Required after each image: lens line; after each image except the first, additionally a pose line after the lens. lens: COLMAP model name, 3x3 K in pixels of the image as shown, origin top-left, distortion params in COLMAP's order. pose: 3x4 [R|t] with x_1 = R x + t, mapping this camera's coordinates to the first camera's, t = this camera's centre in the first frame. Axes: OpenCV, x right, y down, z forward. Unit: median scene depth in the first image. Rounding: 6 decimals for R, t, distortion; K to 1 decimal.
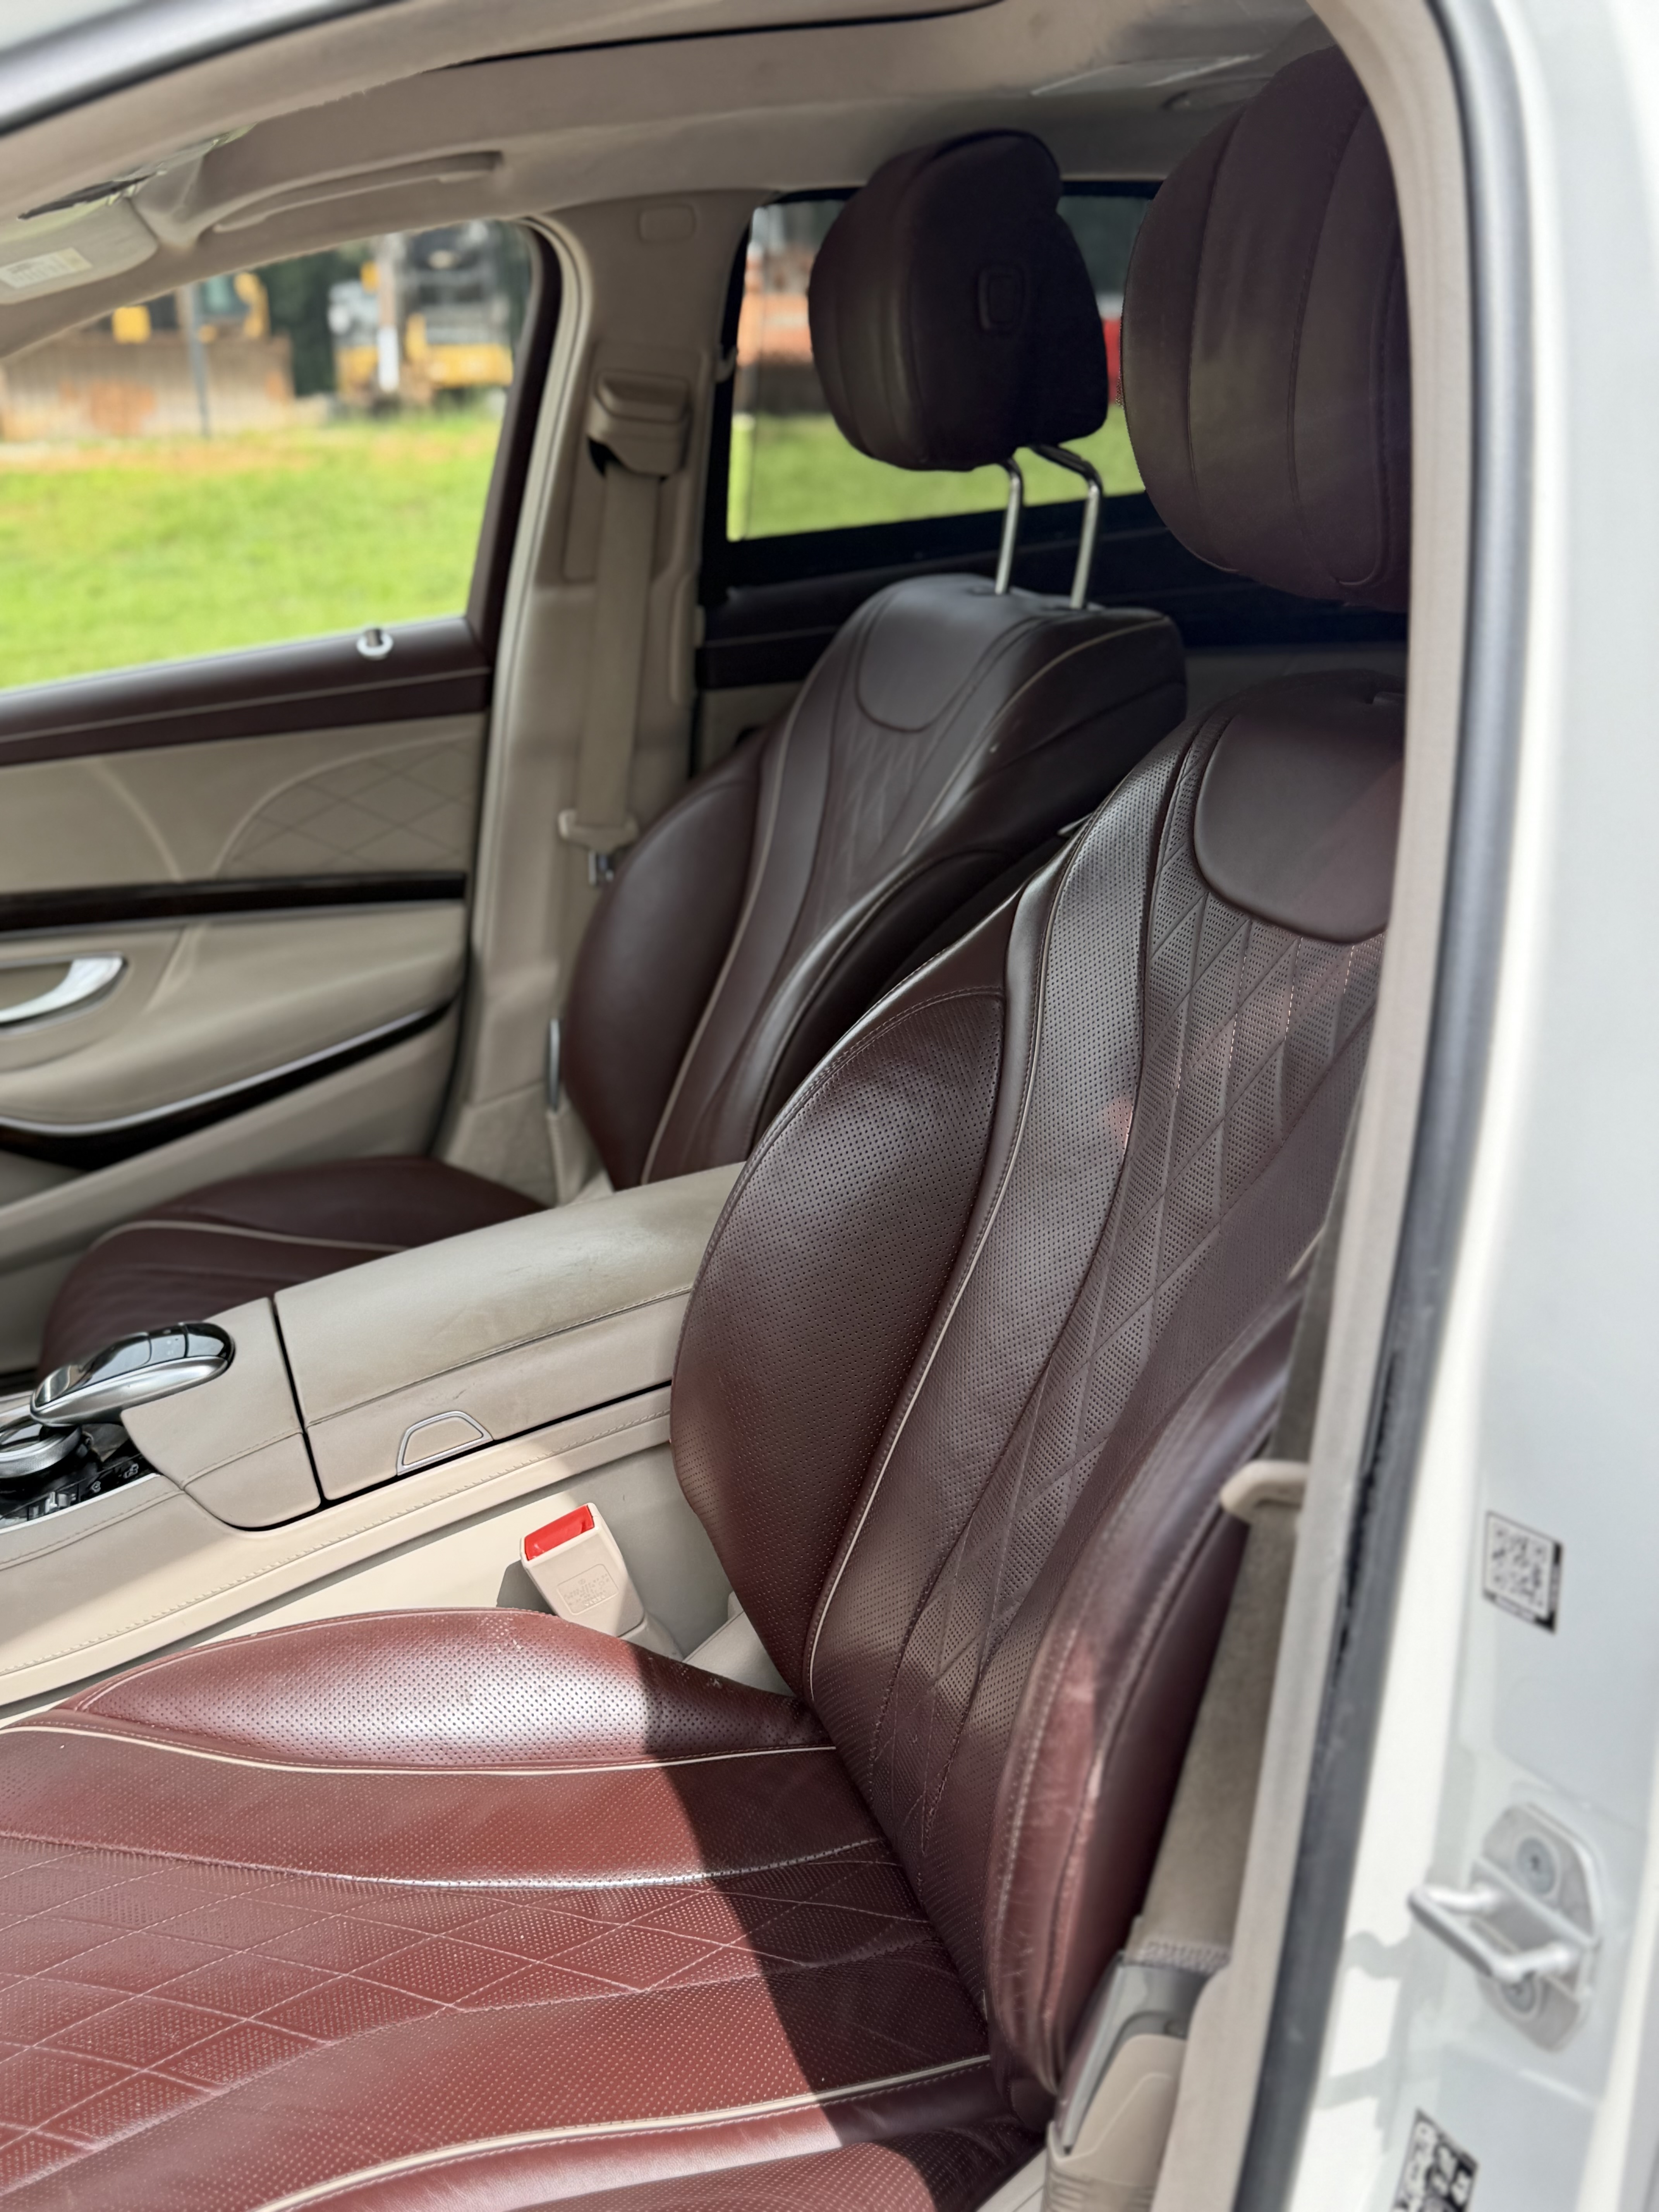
lens RADIAL K [[2225.7, 0, 829.5], [0, 2225.7, 1106.0], [0, 0, 1]] dist [0.066504, -0.146984]
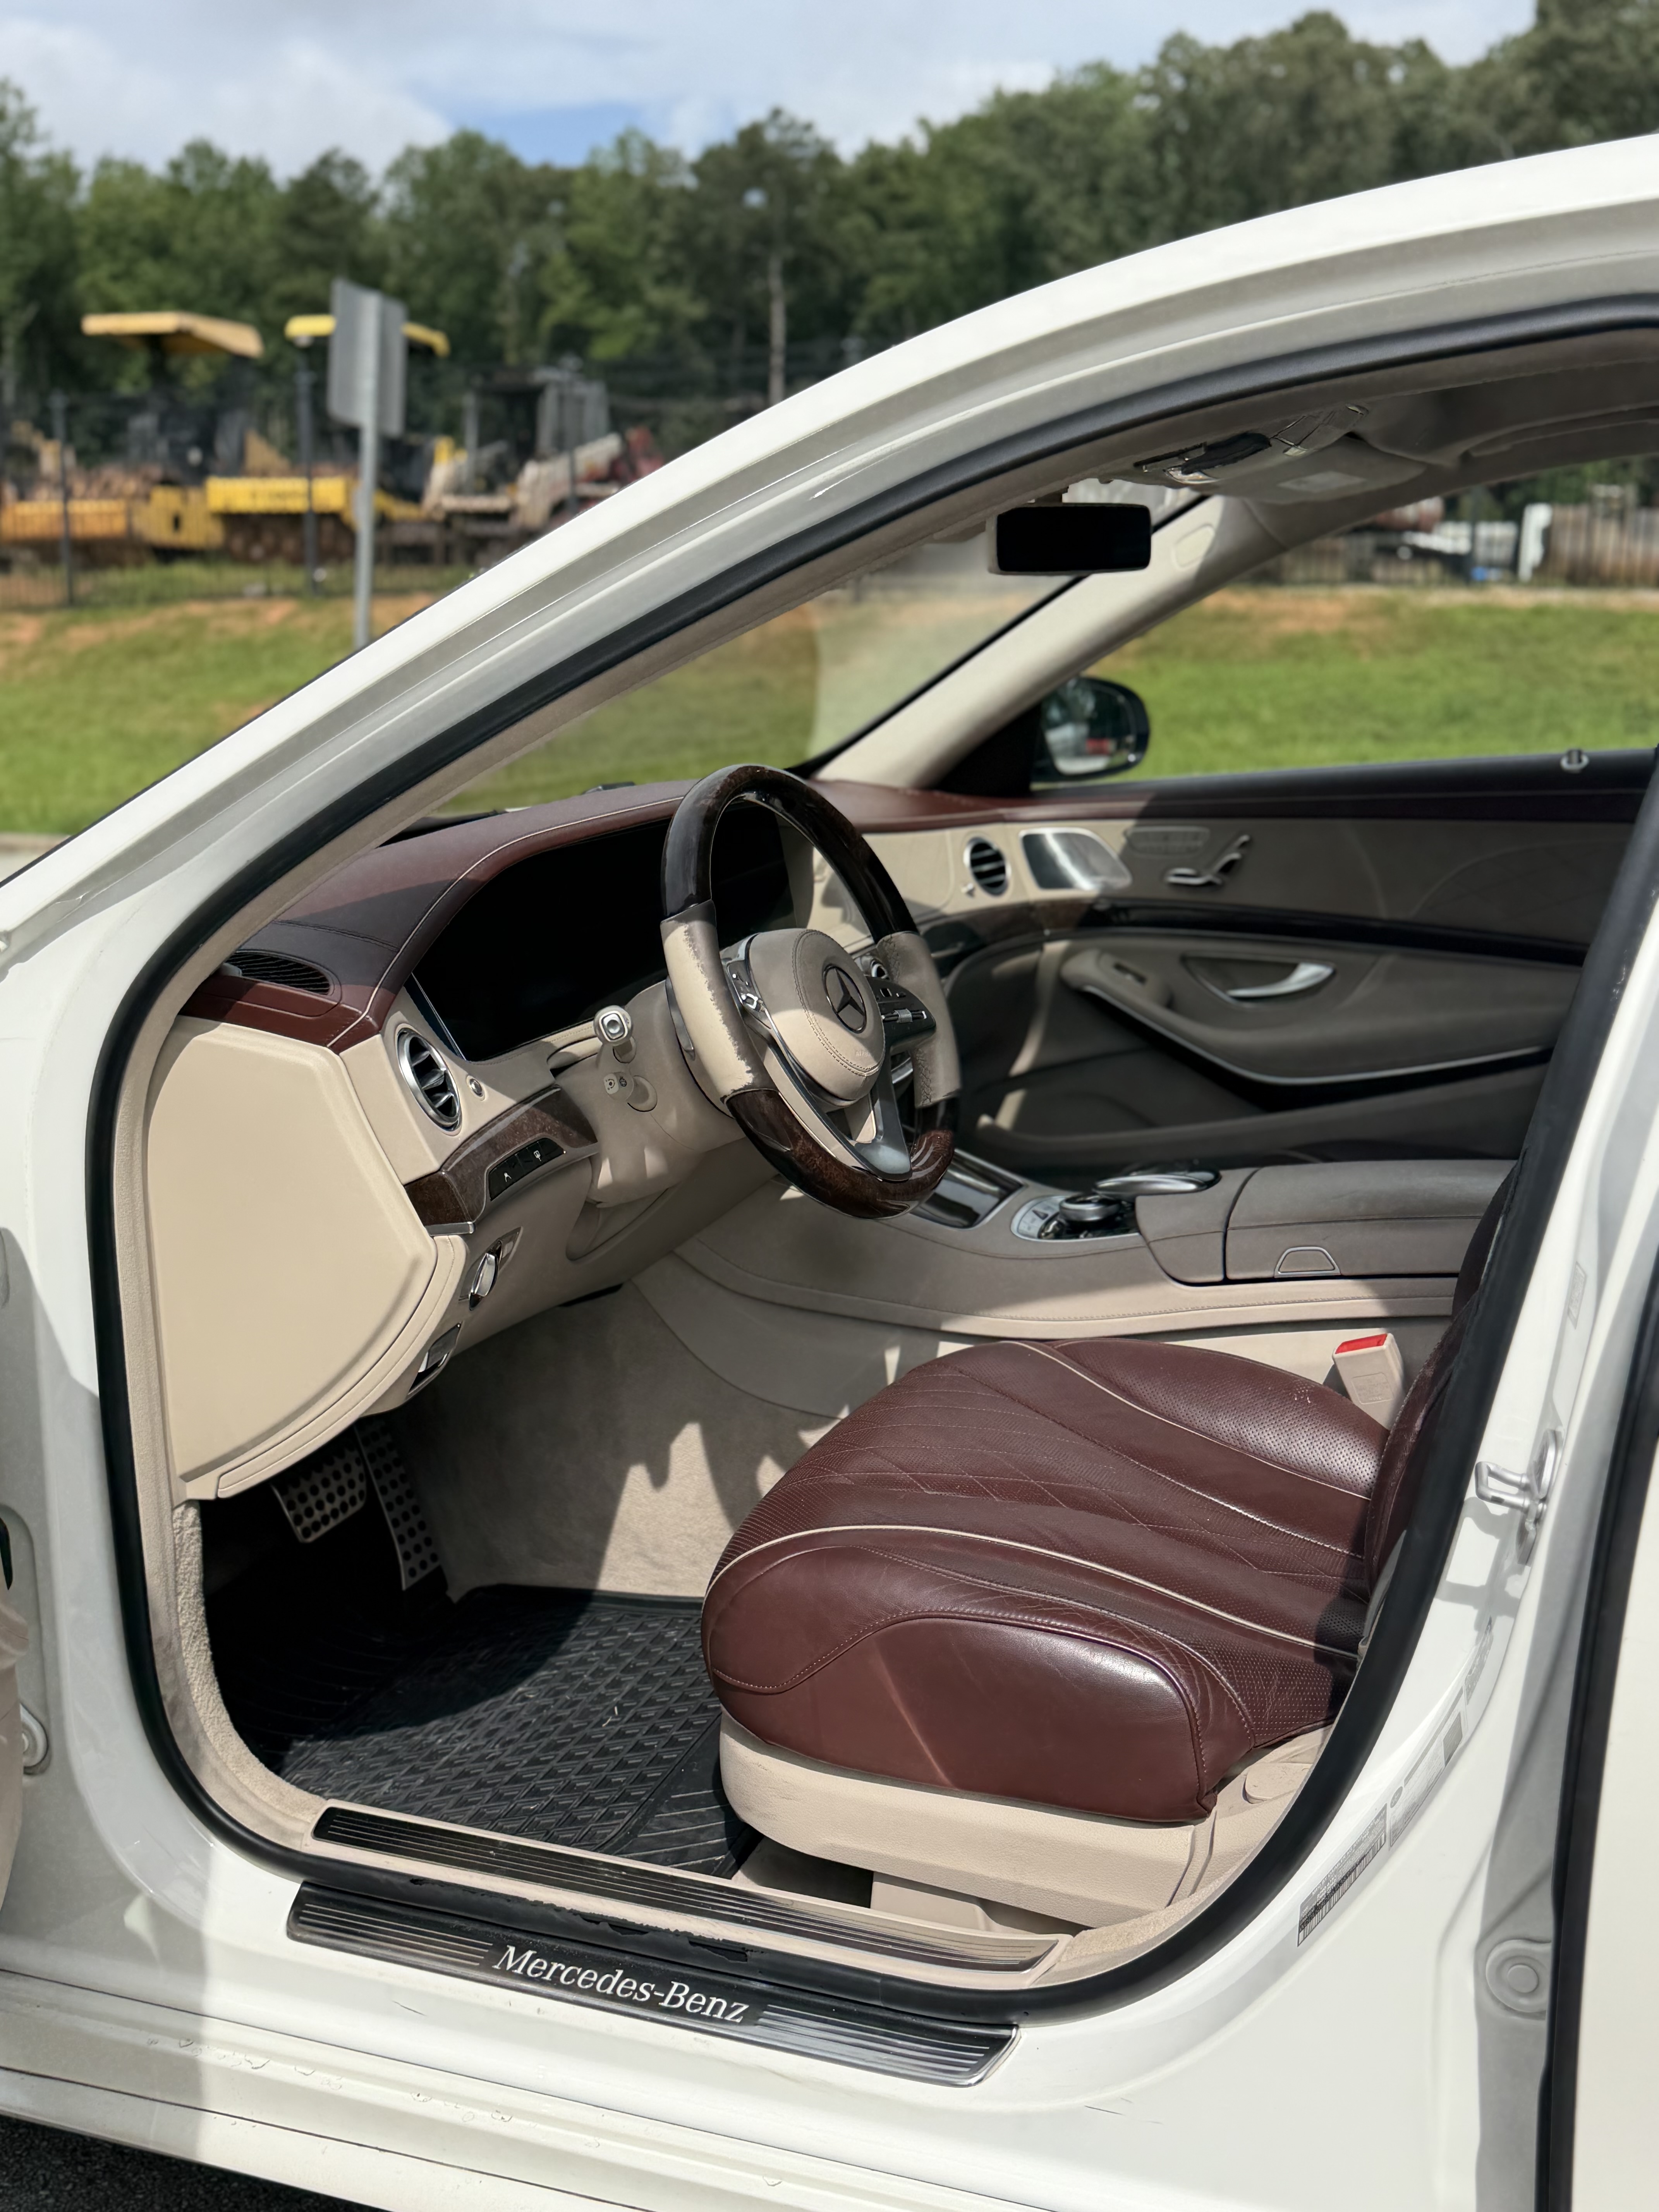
lens RADIAL K [[2189.6, 0, 811.2], [0, 2189.6, 1114.2], [0, 0, 1]] dist [0.174178, -0.439652]
pose [[0.757695, 0.213457, -0.616713, 0.477413], [-0.244622, 0.968992, 0.034845, 0.083685], [0.605028, 0.124459, 0.786417, -0.395132]]
